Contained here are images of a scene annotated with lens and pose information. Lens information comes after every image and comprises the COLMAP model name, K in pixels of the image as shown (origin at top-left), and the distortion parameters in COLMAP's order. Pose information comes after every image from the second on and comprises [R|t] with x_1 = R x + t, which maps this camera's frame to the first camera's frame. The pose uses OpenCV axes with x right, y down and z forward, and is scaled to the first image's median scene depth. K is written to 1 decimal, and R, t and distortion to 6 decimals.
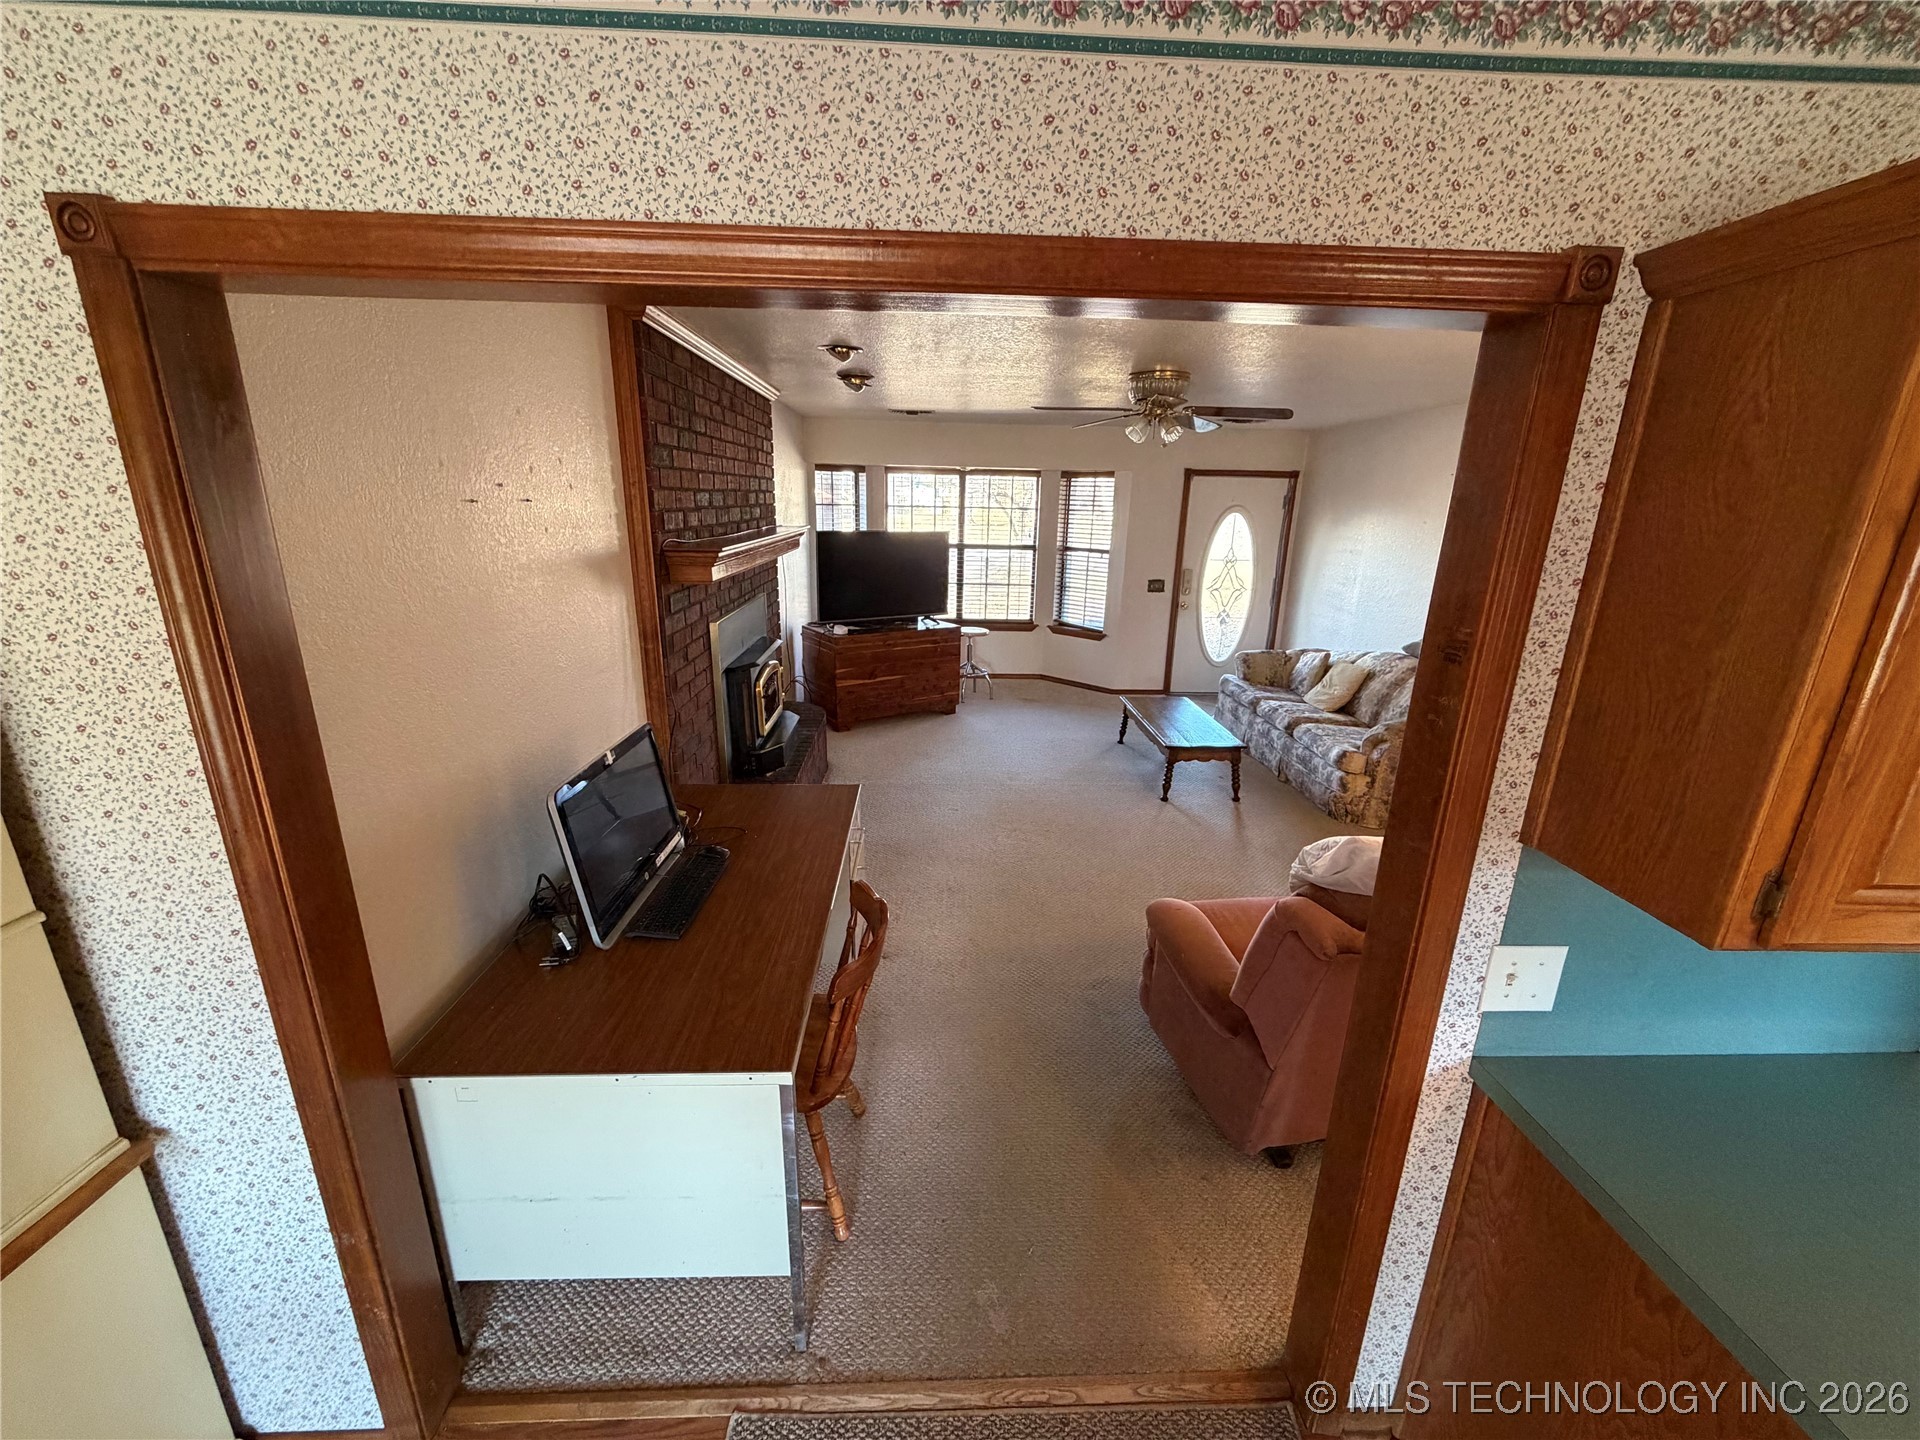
lens RADIAL K [[769.0, 0, 955.2], [0, 769.0, 724.3], [0, 0, 1]] dist [0.001578, 0.000244]
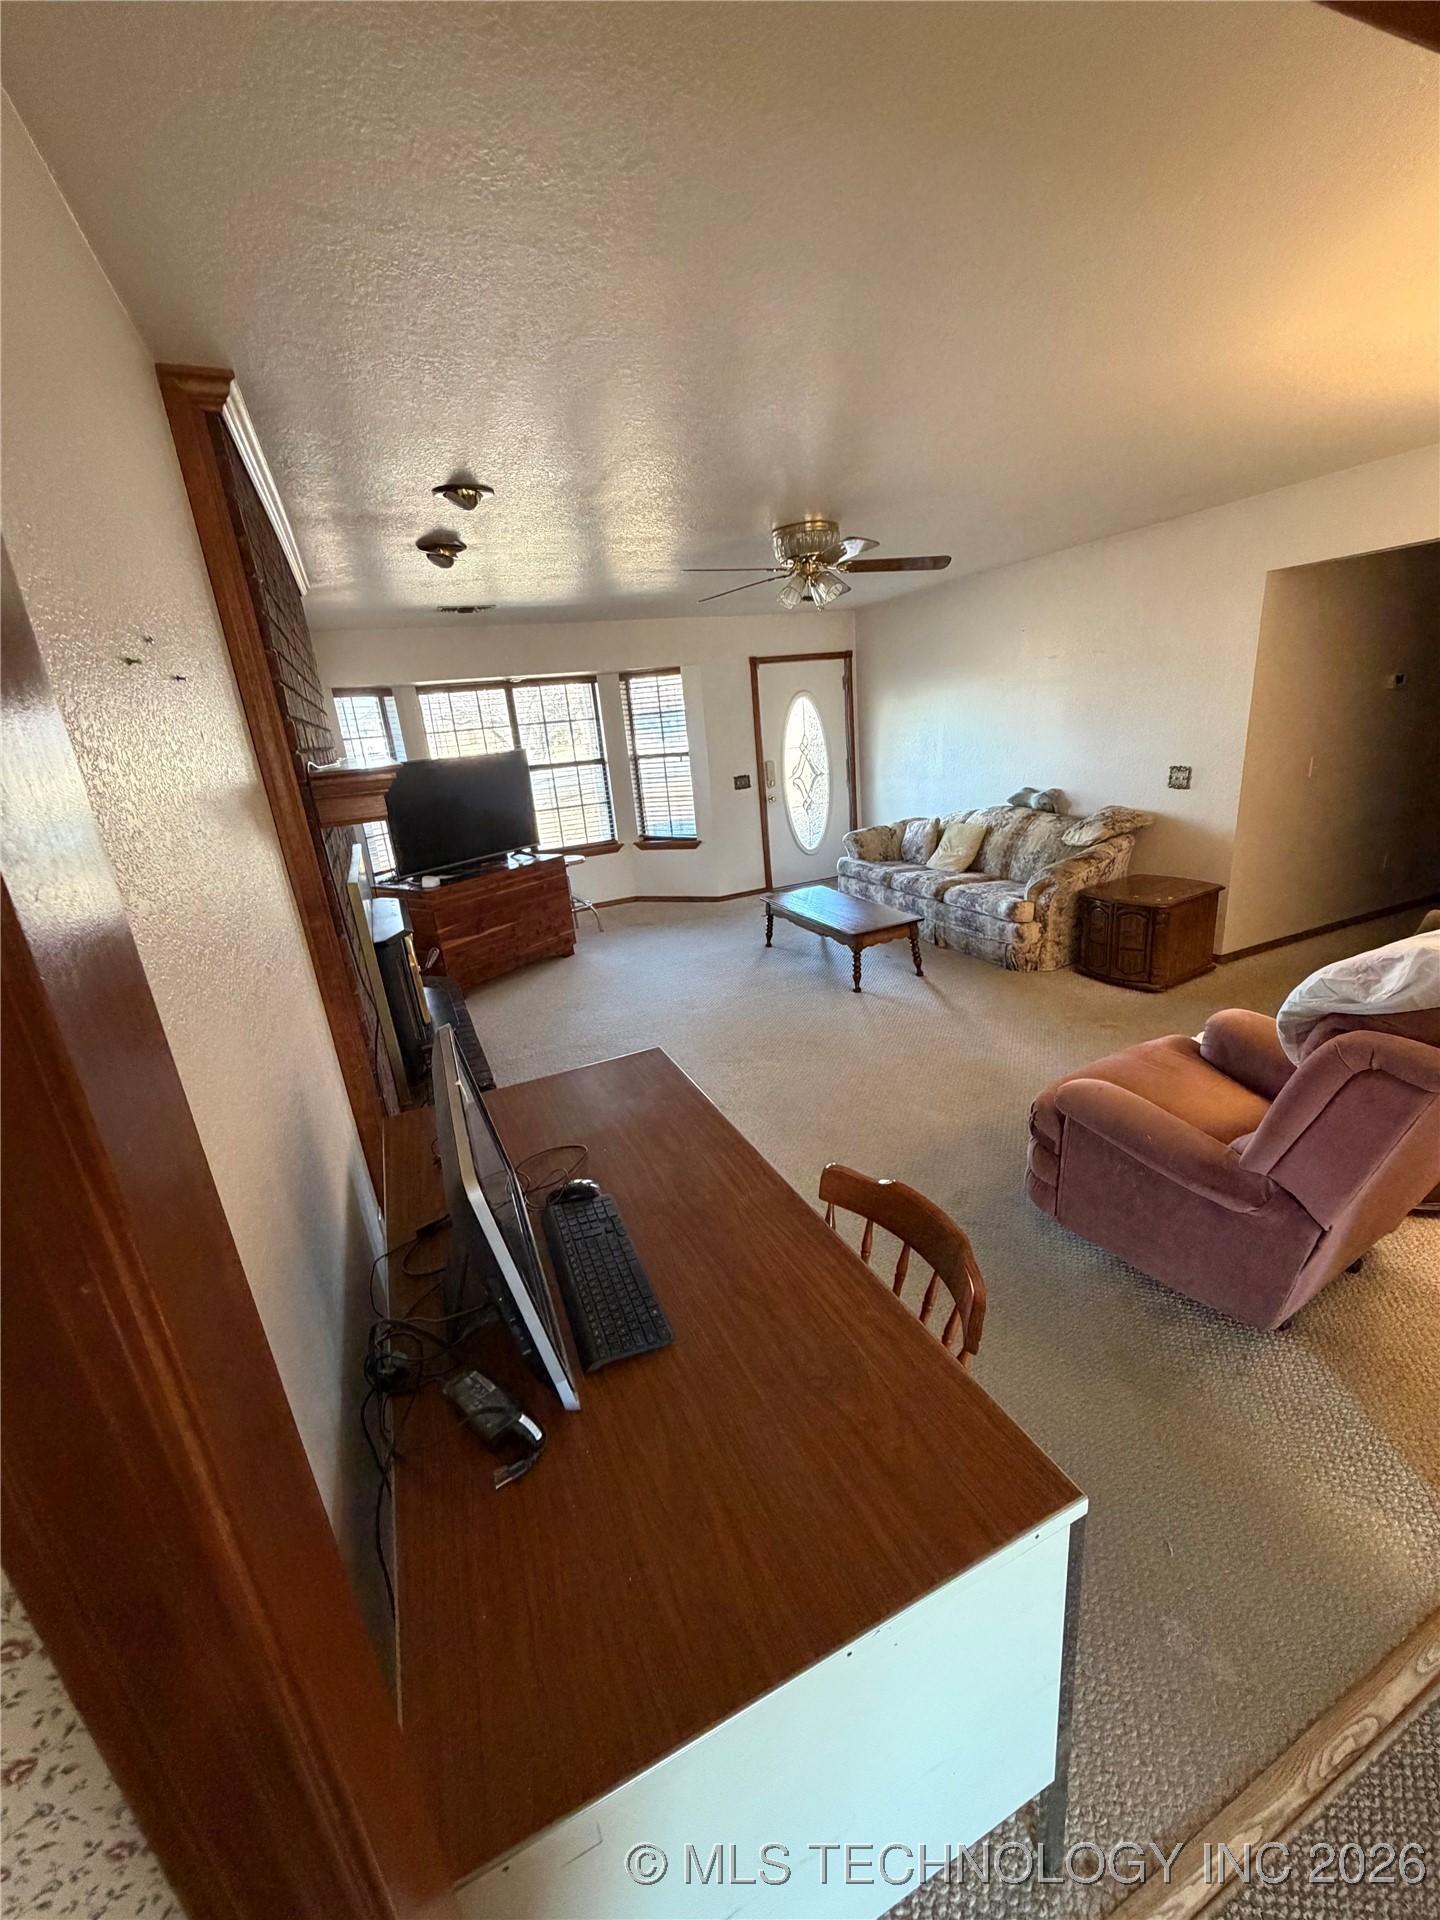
lens RADIAL K [[769.0, 0, 729.8], [0, 769.0, 958.7], [0, 0, 1]] dist [0.001578, 0.000244]
pose [[0.918480, -0.212481, 0.333537, -0.143984], [0.209345, 0.976770, 0.045768, -0.013457], [-0.335514, 0.027787, 0.941625, 0.123482]]
